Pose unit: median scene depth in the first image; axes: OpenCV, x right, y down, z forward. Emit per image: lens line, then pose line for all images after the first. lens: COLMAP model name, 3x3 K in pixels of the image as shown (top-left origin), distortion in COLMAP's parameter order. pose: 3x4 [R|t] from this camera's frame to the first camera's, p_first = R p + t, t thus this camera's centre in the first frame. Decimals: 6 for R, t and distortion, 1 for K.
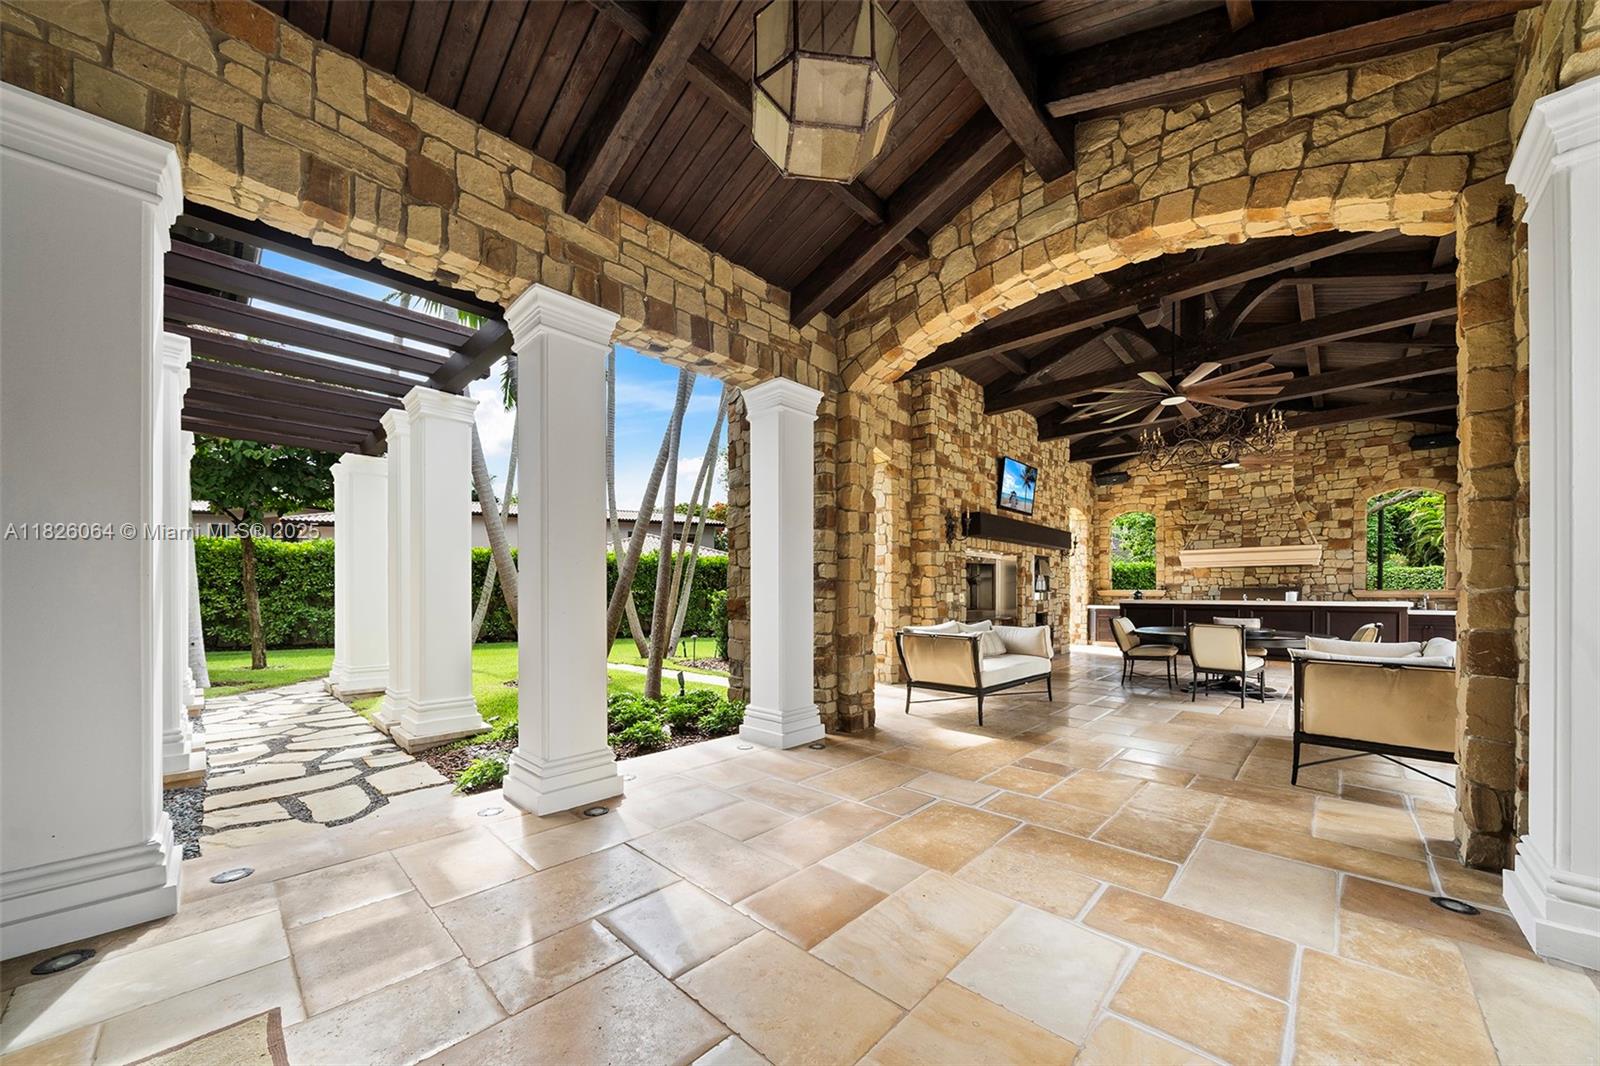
lens RADIAL K [[570.6, 0, 799.0], [0, 570.6, 591.6], [0, 0, 1]] dist [-0.002374, -0.000315]
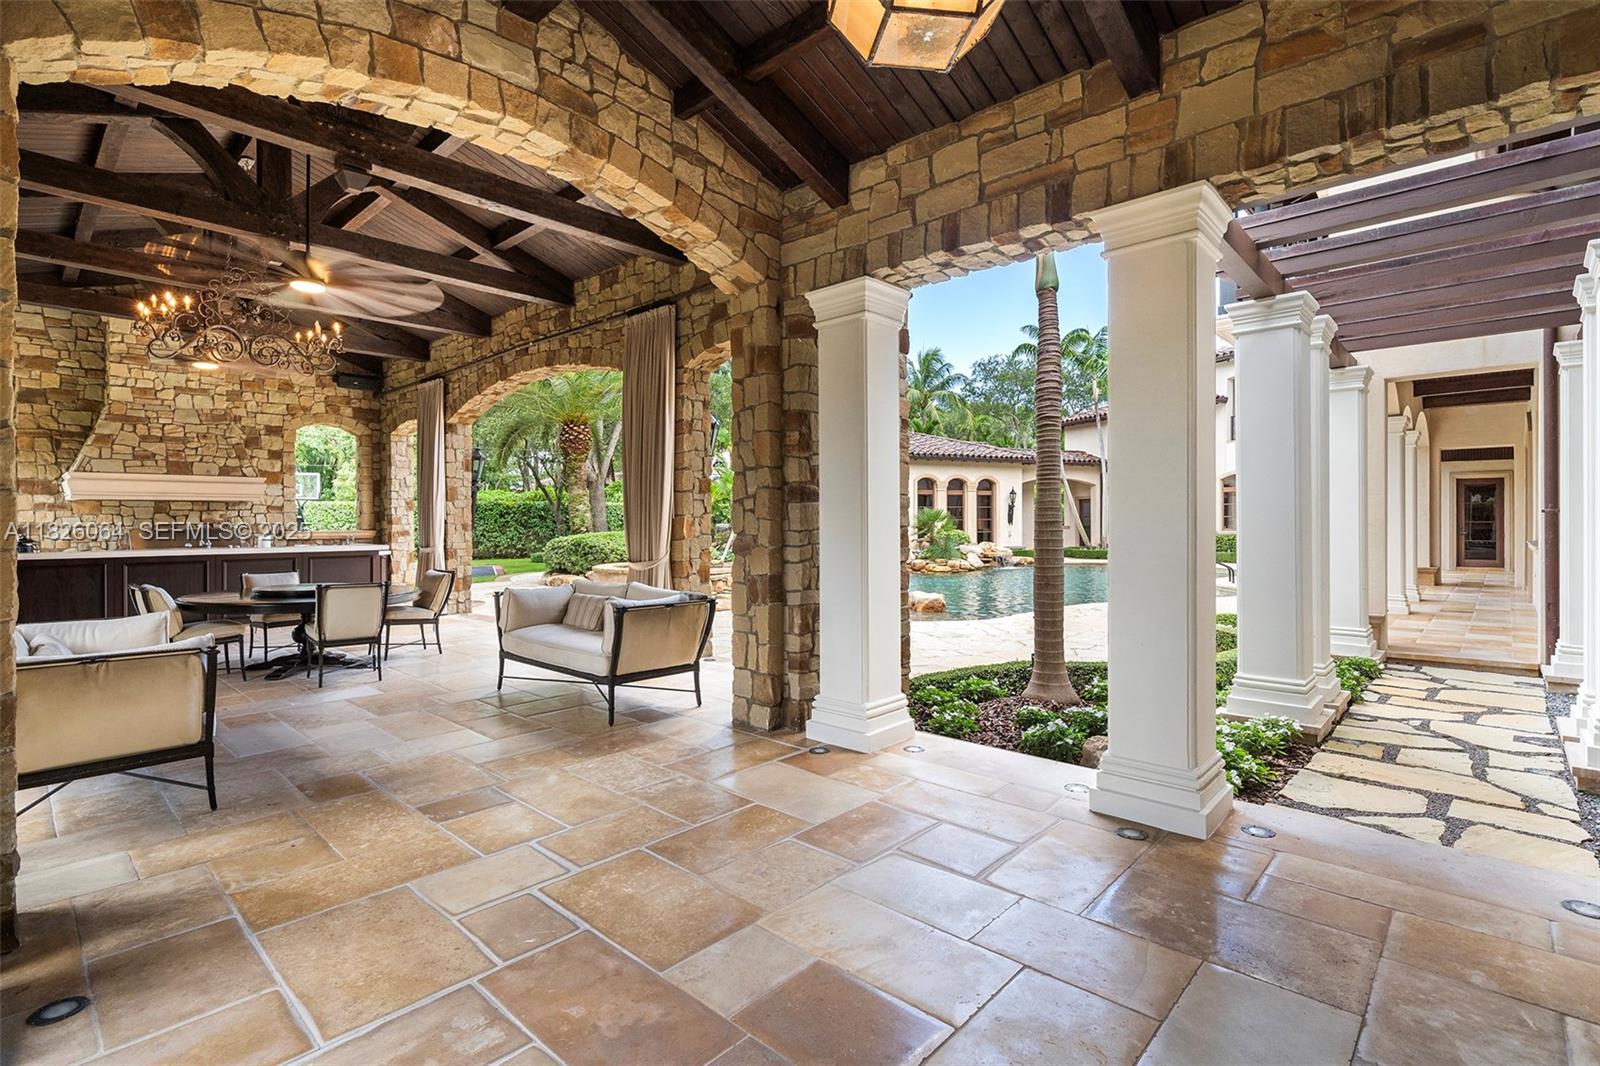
lens RADIAL K [[748.5, 0, 799.9], [0, 748.5, 520.8], [0, 0, 1]] dist [-0.000463, -0.000597]
pose [[-0.009852, 0.000036, 0.999951, -0.193929], [0.002963, 0.999996, -0.000007, -0.017578], [-0.999947, 0.002963, -0.009852, 0.225532]]
